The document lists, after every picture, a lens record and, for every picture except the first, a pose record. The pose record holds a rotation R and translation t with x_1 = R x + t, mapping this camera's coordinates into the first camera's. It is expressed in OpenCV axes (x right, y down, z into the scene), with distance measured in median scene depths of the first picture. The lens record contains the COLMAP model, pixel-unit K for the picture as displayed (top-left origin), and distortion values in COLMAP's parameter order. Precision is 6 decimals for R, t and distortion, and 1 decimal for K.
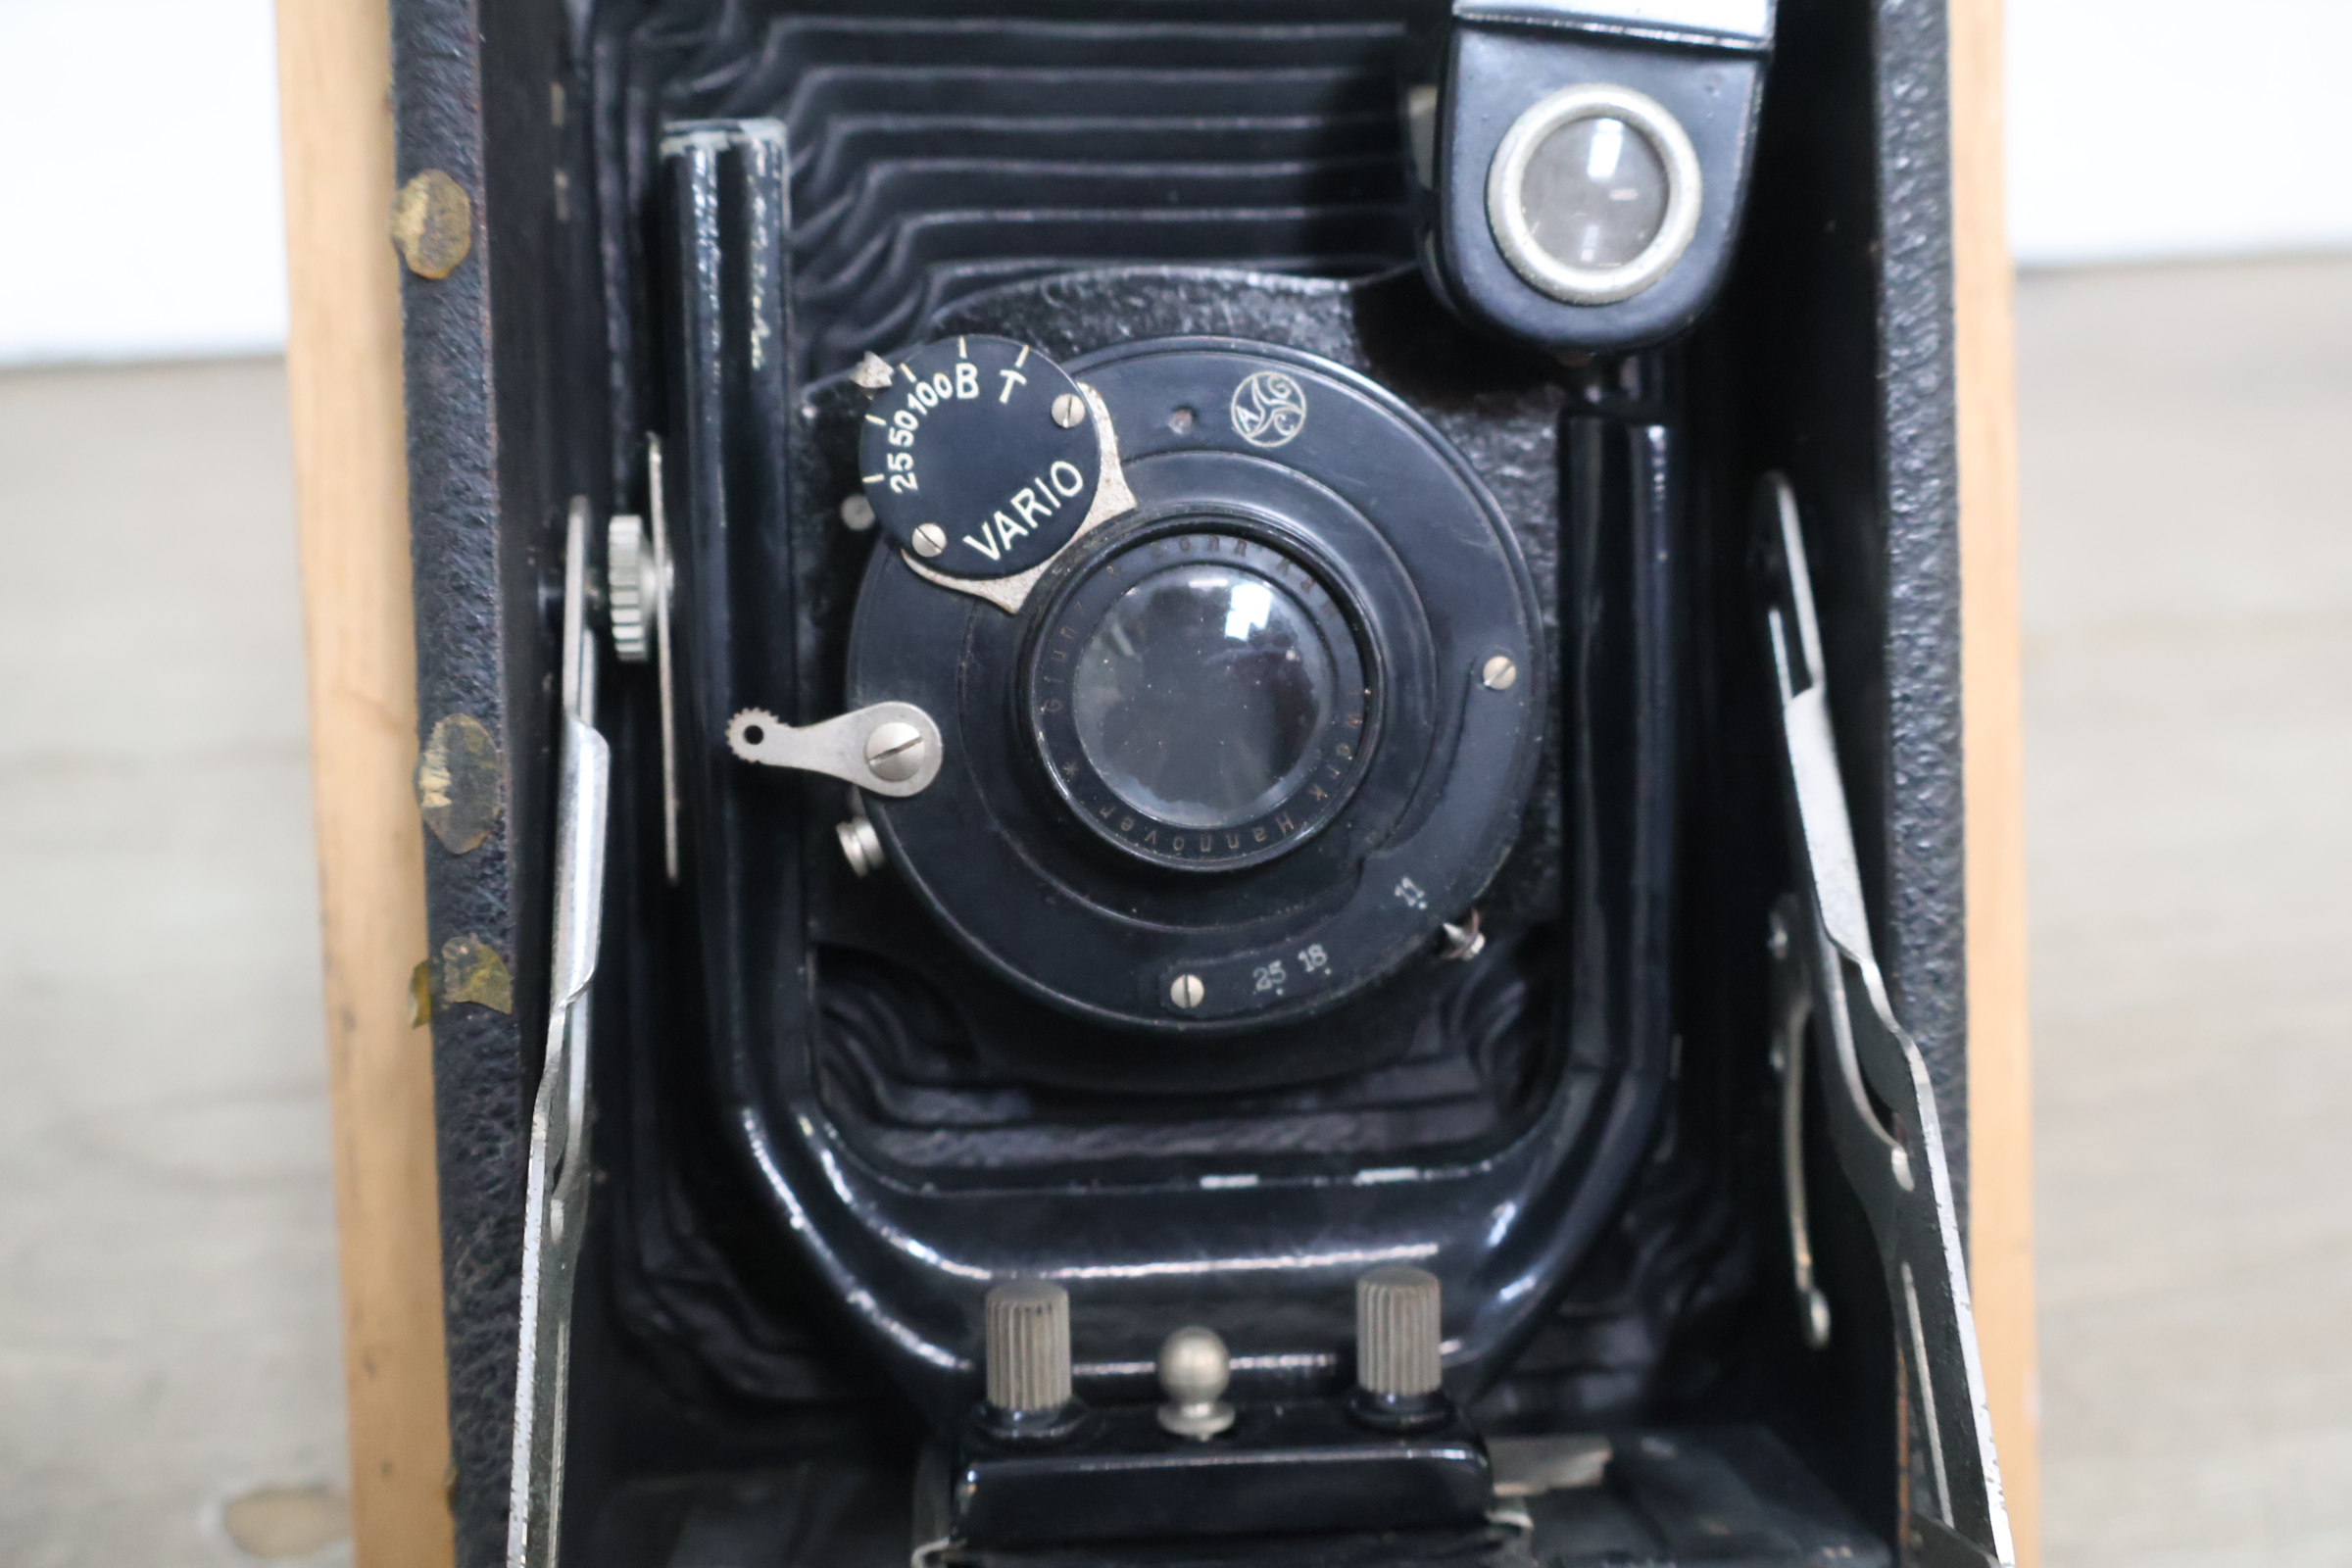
lens RADIAL K [[2626.4, 0, 1179.6], [0, 2626.4, 760.5], [0, 0, 1]] dist [0.023626, 0.000000]
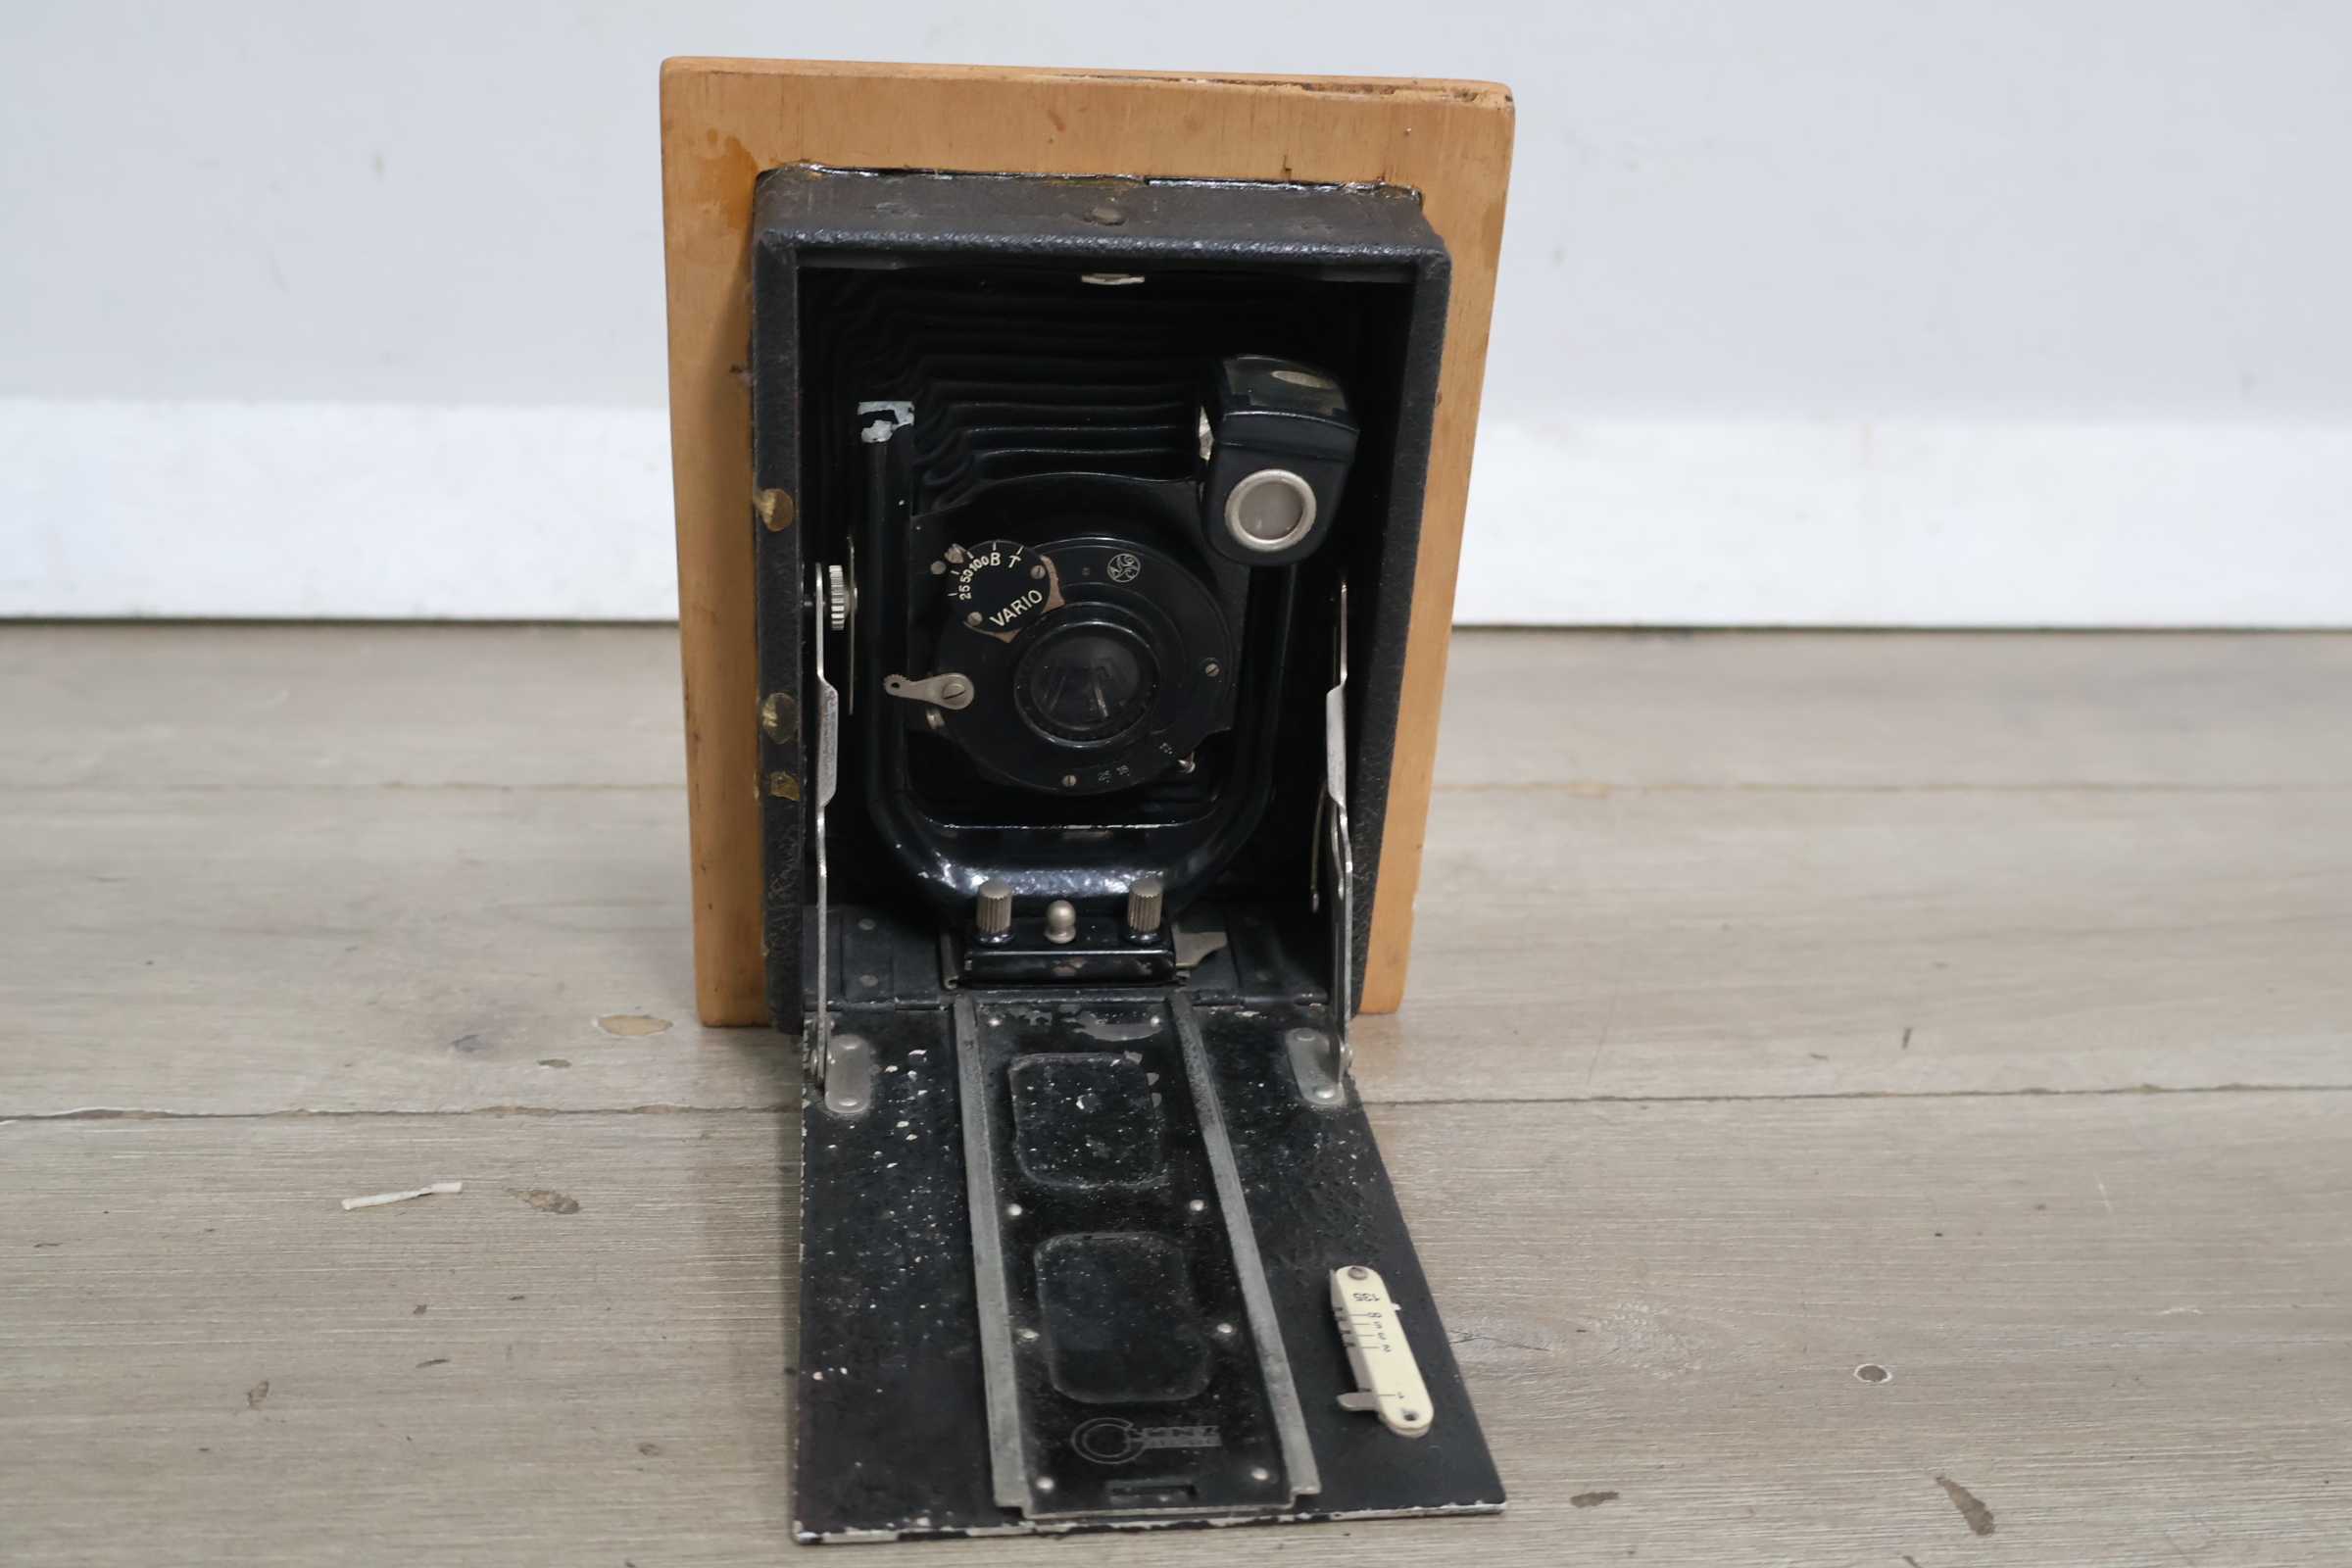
lens RADIAL K [[2626.4, 0, 1170.9], [0, 2626.4, 776.8], [0, 0, 1]] dist [0.023626, 0.000000]
pose [[0.994057, 0.055075, 0.093896, -0.133345], [-0.092997, 0.877996, 0.469546, -1.073323], [-0.056580, -0.475488, 0.877901, -1.134678]]
